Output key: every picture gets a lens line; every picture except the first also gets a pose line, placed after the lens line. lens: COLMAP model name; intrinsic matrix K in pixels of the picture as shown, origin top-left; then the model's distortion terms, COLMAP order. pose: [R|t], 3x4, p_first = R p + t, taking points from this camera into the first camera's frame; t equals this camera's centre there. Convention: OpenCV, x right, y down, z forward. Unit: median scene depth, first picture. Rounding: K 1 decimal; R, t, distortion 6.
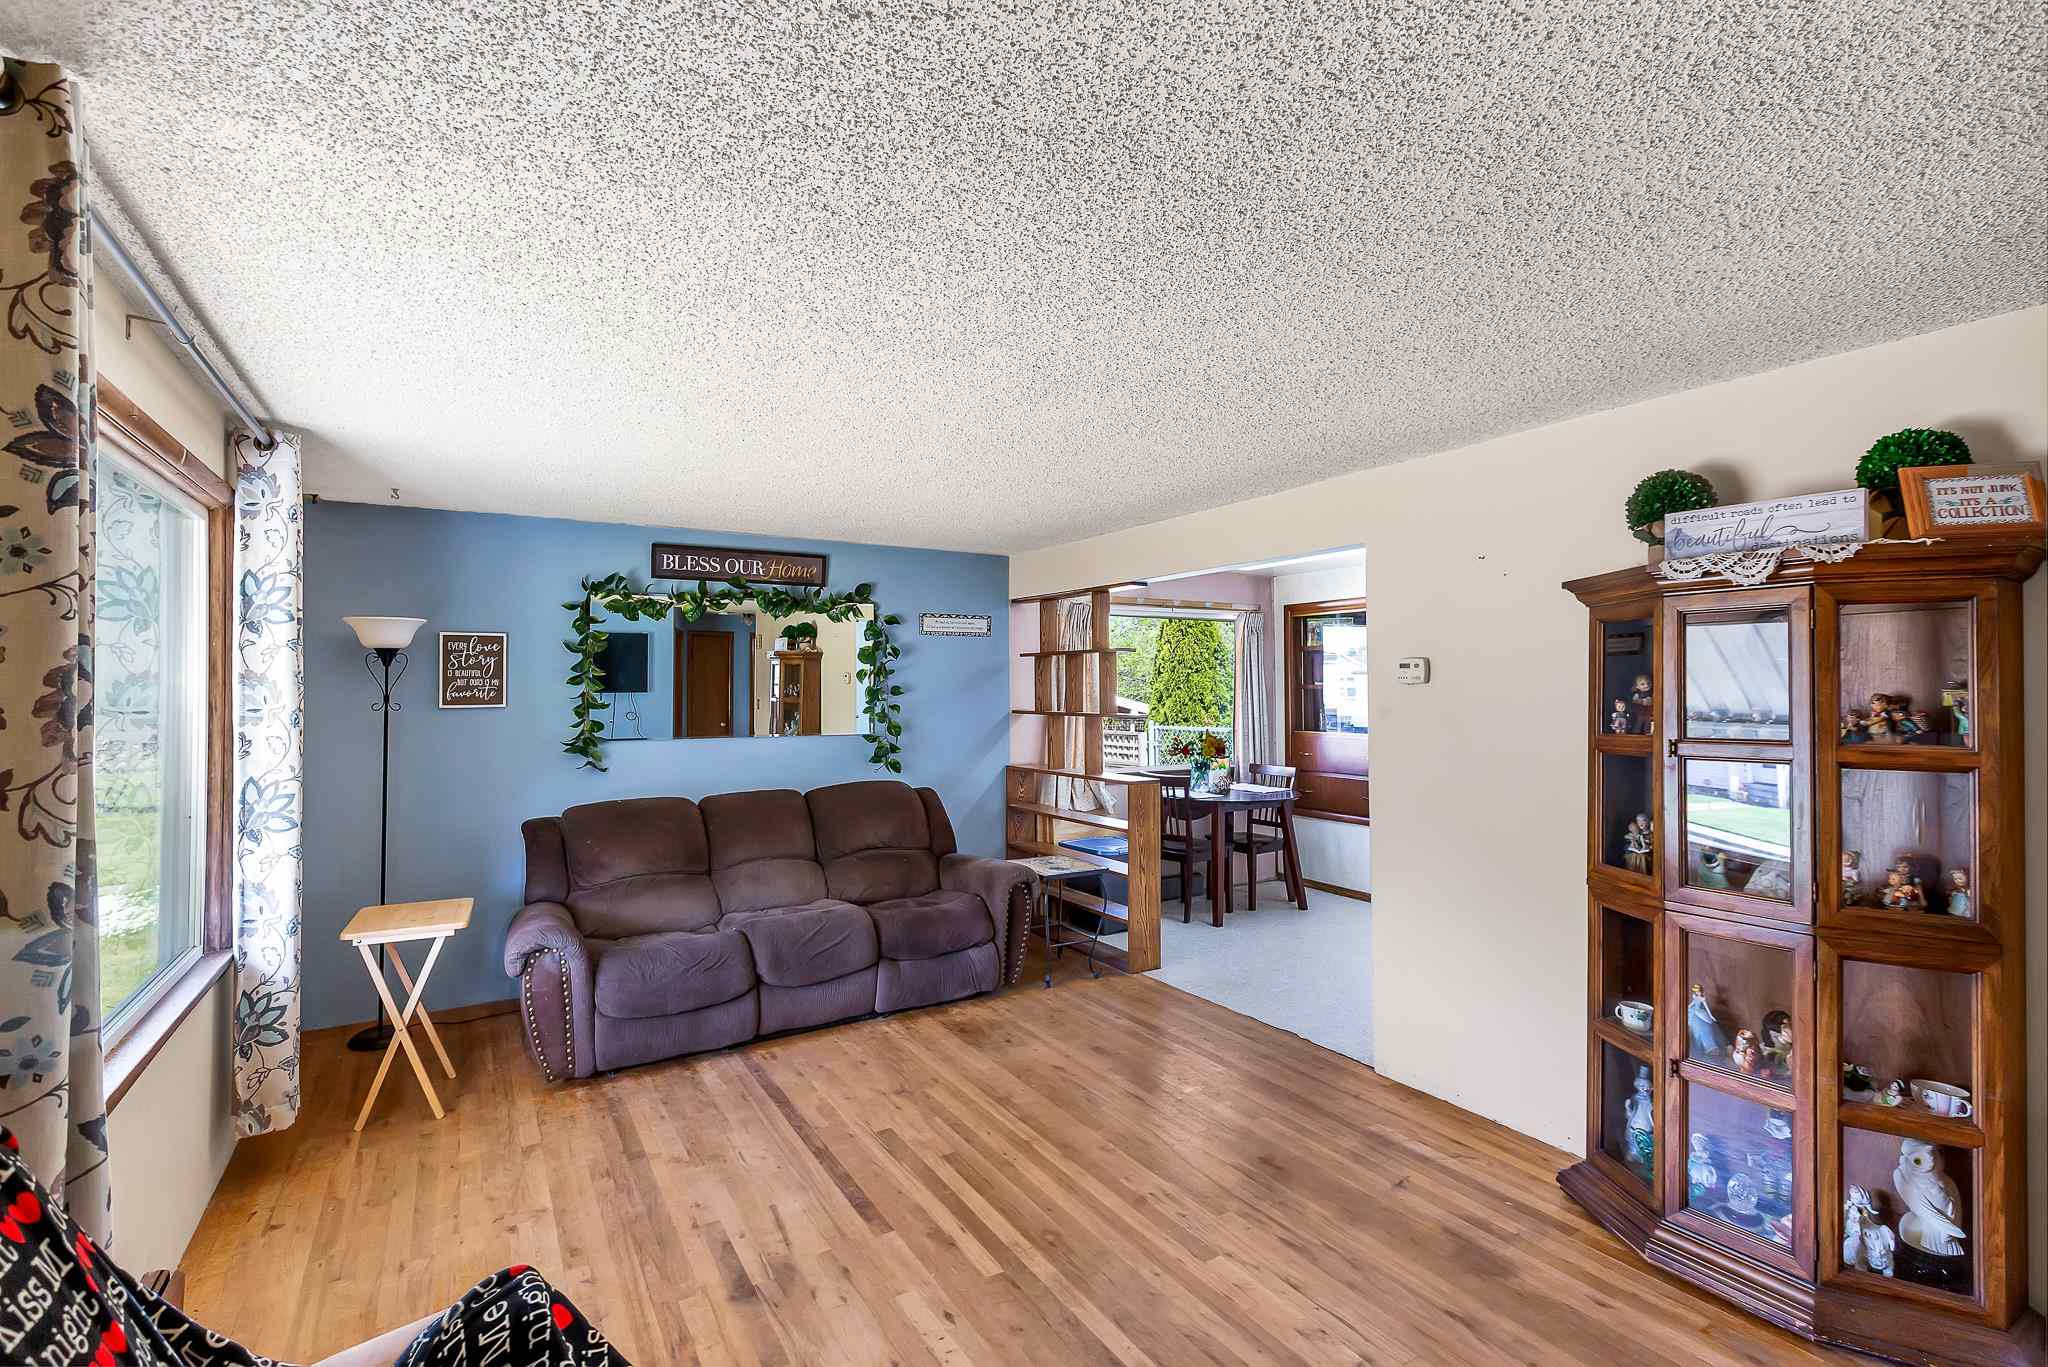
lens RADIAL K [[929.5, 0, 1010.8], [0, 929.5, 674.5], [0, 0, 1]] dist [0.000429, 0.000101]
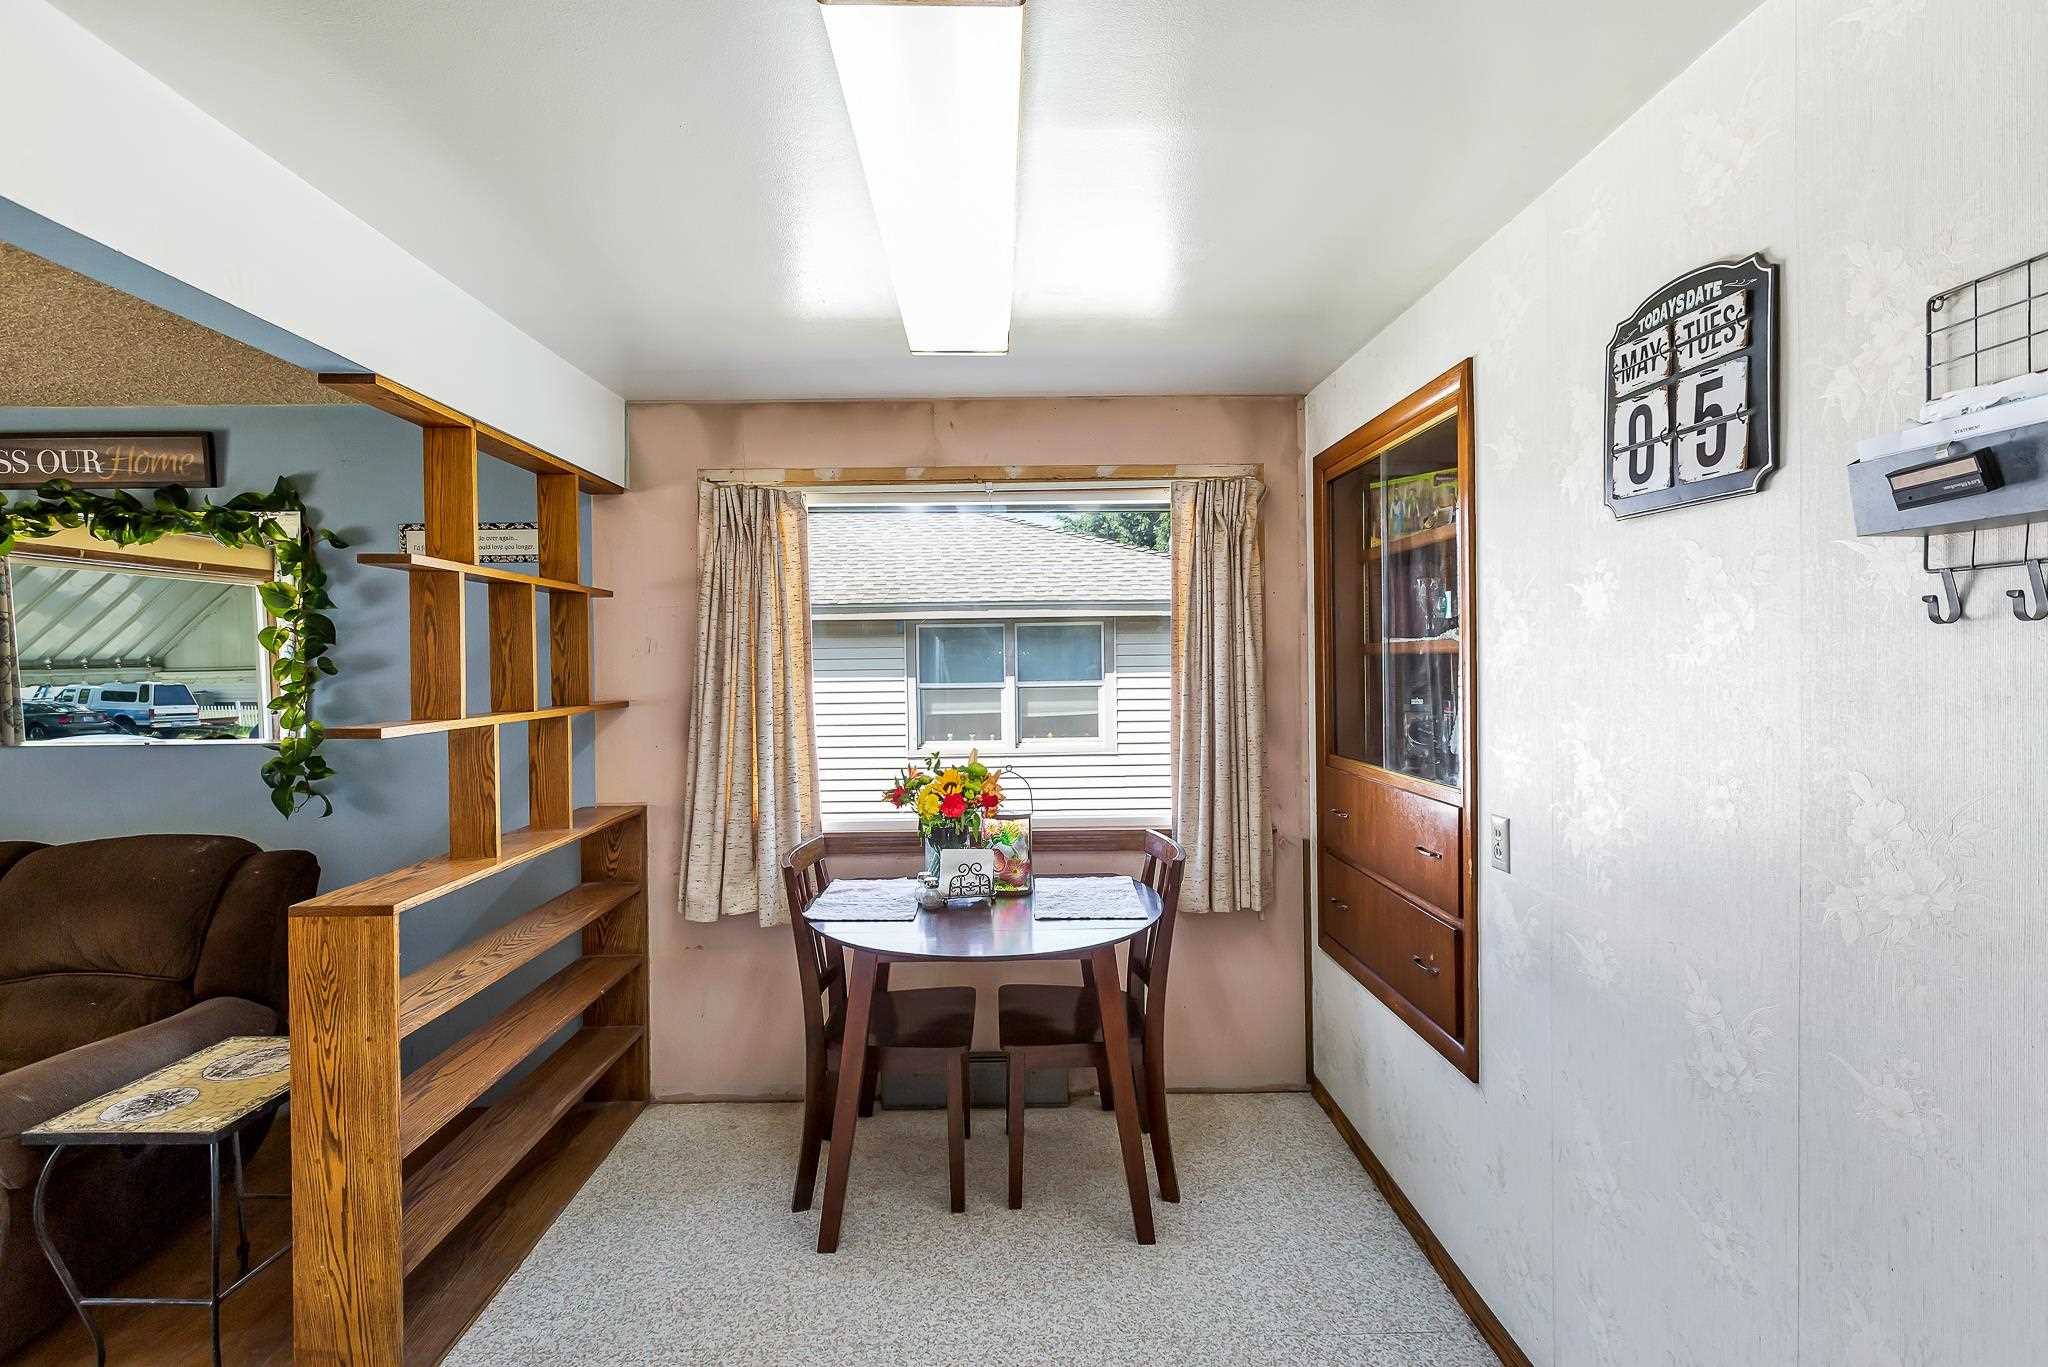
lens RADIAL K [[915.2, 0, 1013.7], [0, 915.2, 676.6], [0, 0, 1]] dist [0.000707, 0.000322]
pose [[0.867836, 0.001644, -0.496848, 0.660149], [0.014923, 0.999457, 0.029373, 0.018133], [0.496626, -0.032906, 0.867341, 0.966927]]
